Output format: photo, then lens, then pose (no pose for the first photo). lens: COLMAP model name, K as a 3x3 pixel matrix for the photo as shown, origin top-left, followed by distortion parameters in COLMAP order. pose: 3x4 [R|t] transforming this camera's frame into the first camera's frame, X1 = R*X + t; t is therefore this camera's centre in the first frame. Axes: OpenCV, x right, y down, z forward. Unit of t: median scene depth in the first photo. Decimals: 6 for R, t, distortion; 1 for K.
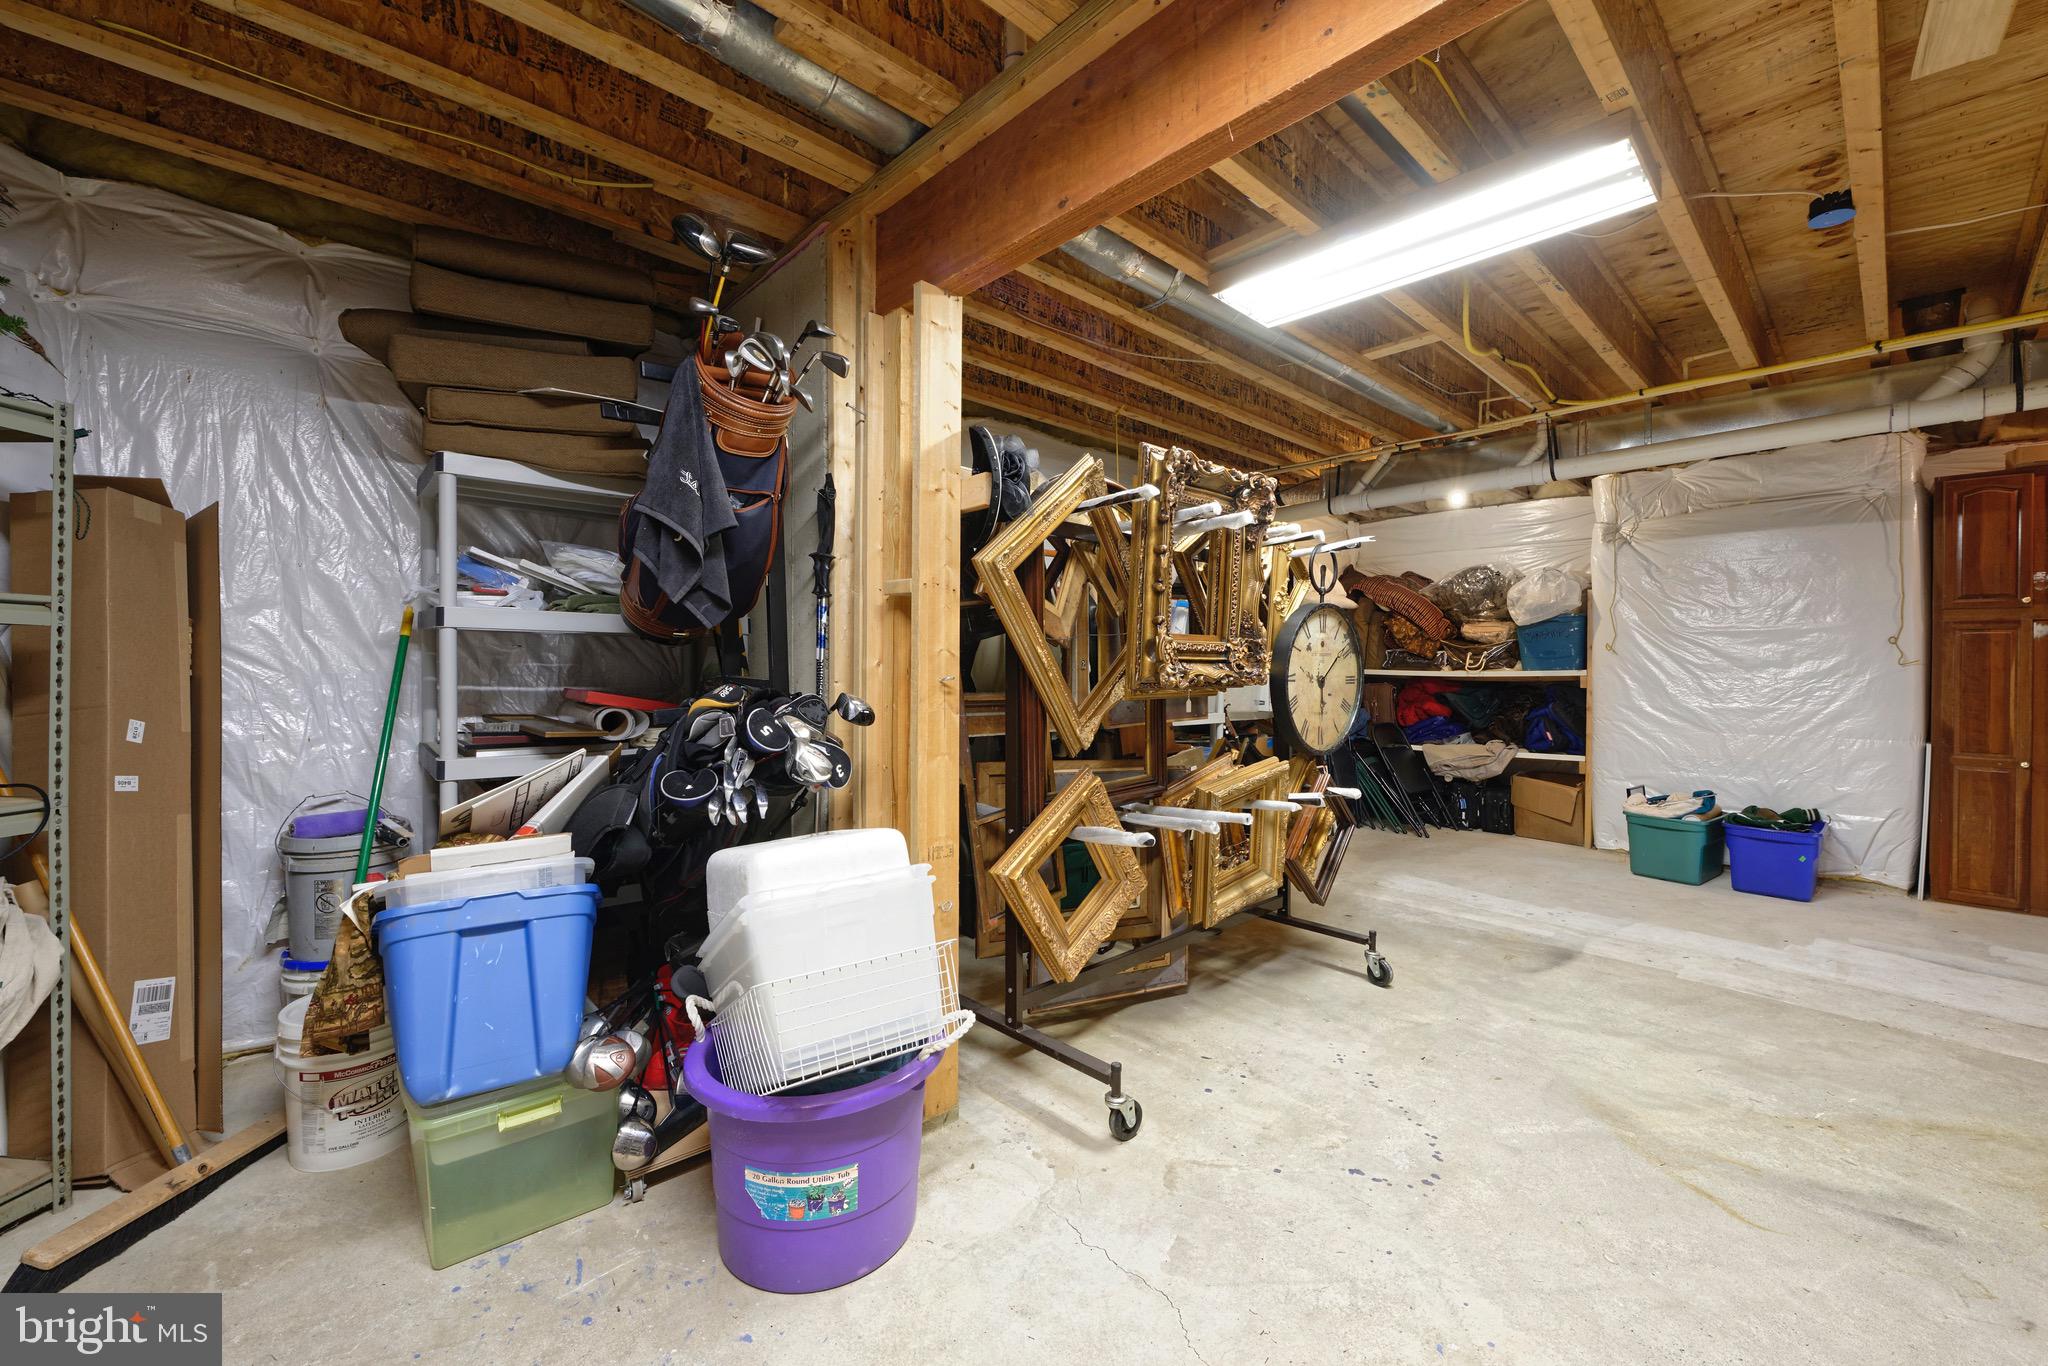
lens RADIAL K [[818.1, 0, 1023.6], [0, 818.1, 665.6], [0, 0, 1]] dist [-0.002365, -0.000352]
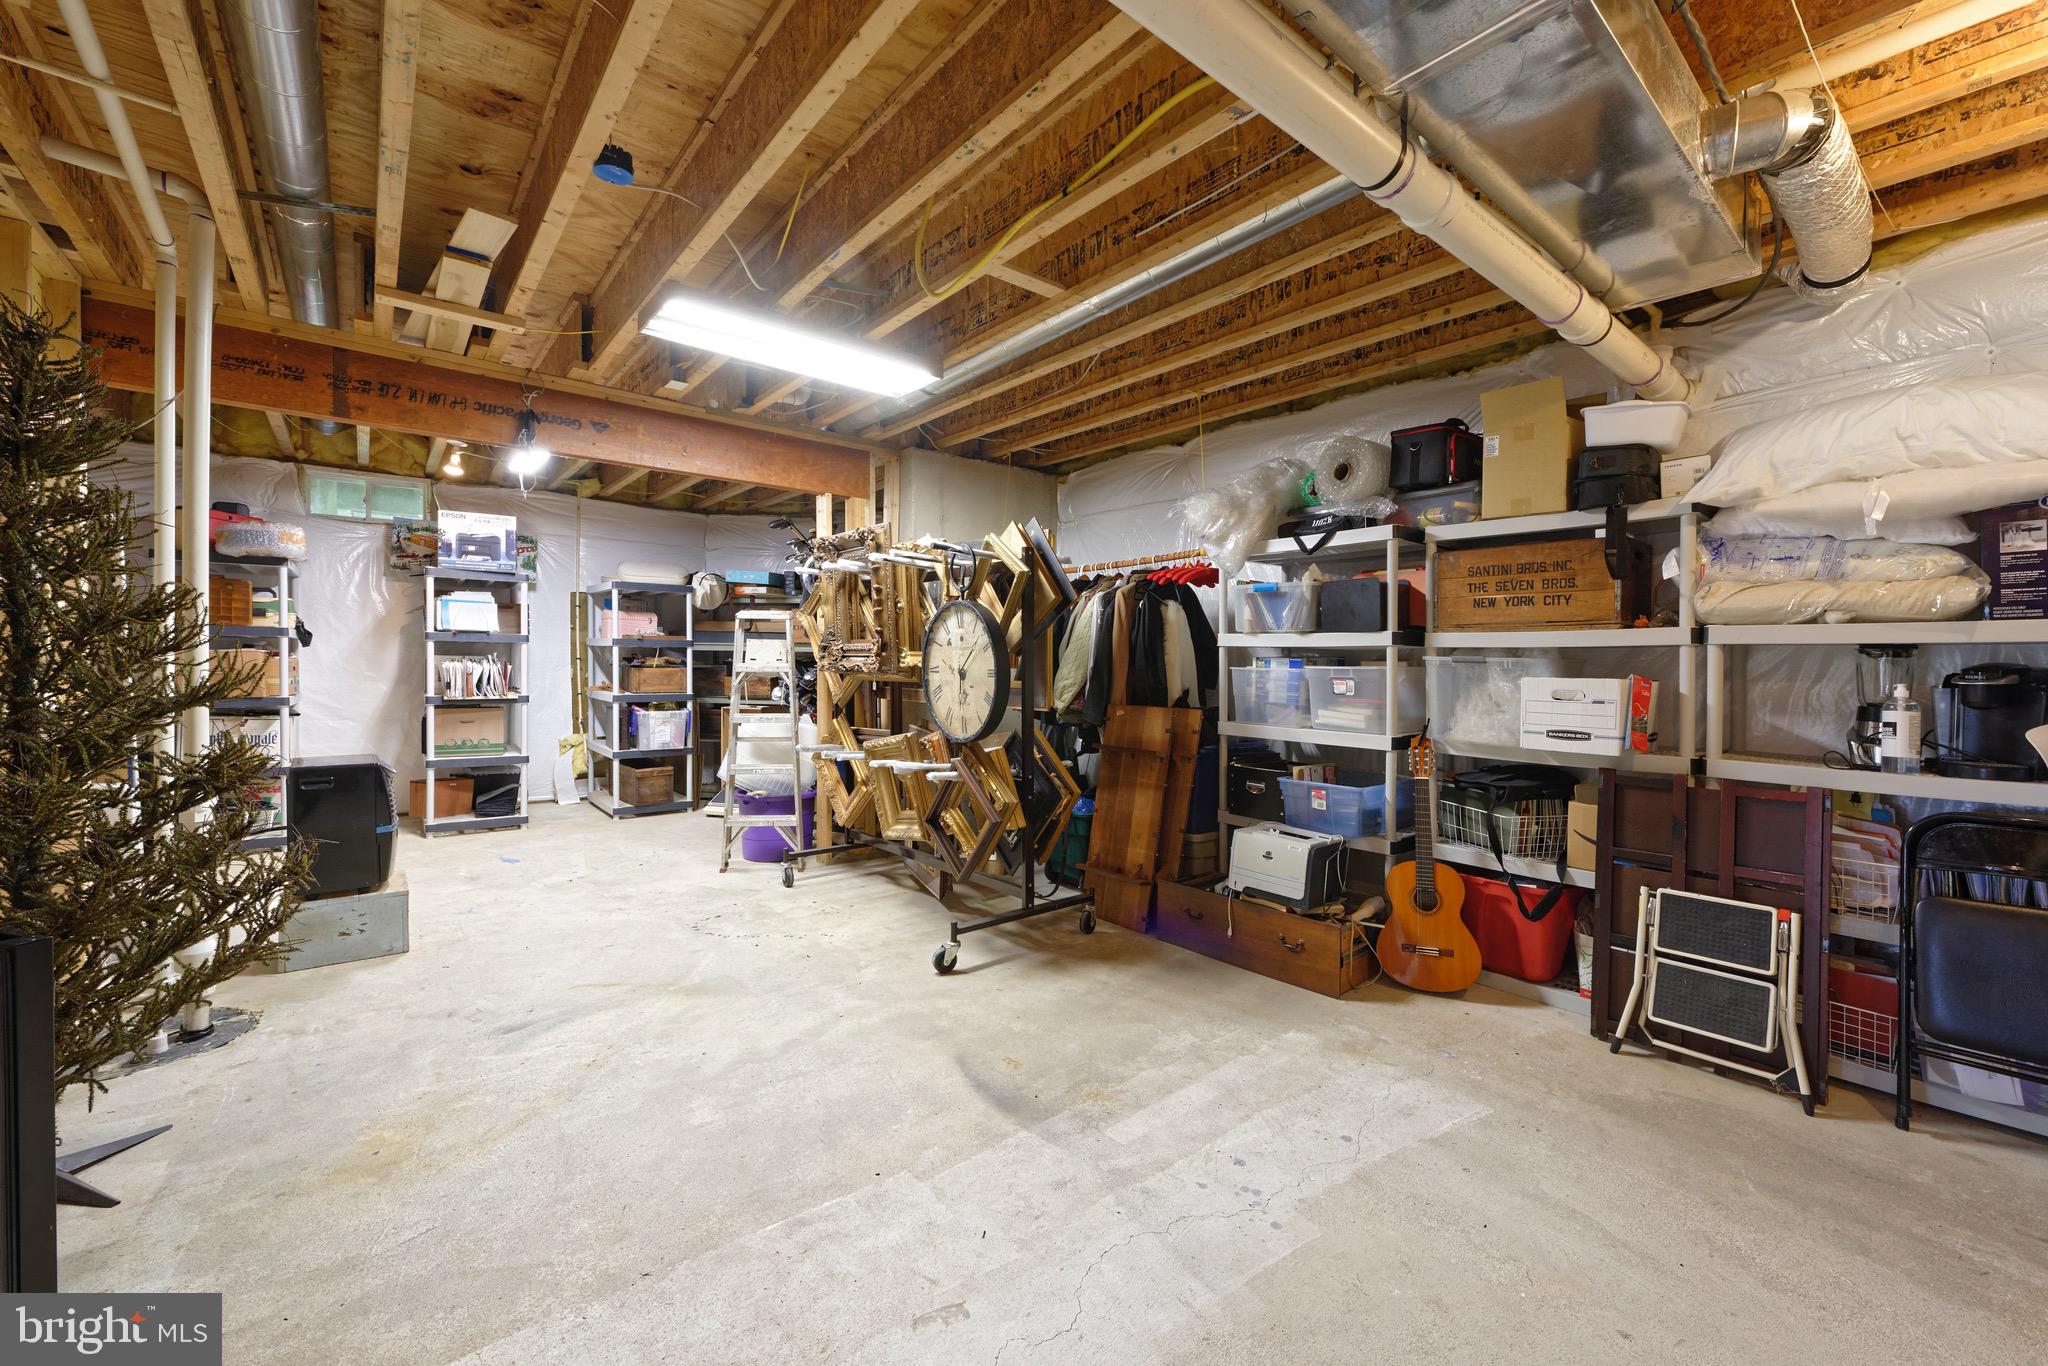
lens RADIAL K [[818.1, 0, 1024.6], [0, 818.1, 682.8], [0, 0, 1]] dist [-0.002365, -0.000352]
pose [[-0.068244, 0.013991, -0.997571, 1.607245], [-0.015636, 0.999764, 0.015092, 0.015898], [0.997546, 0.016628, -0.068009, 1.299196]]
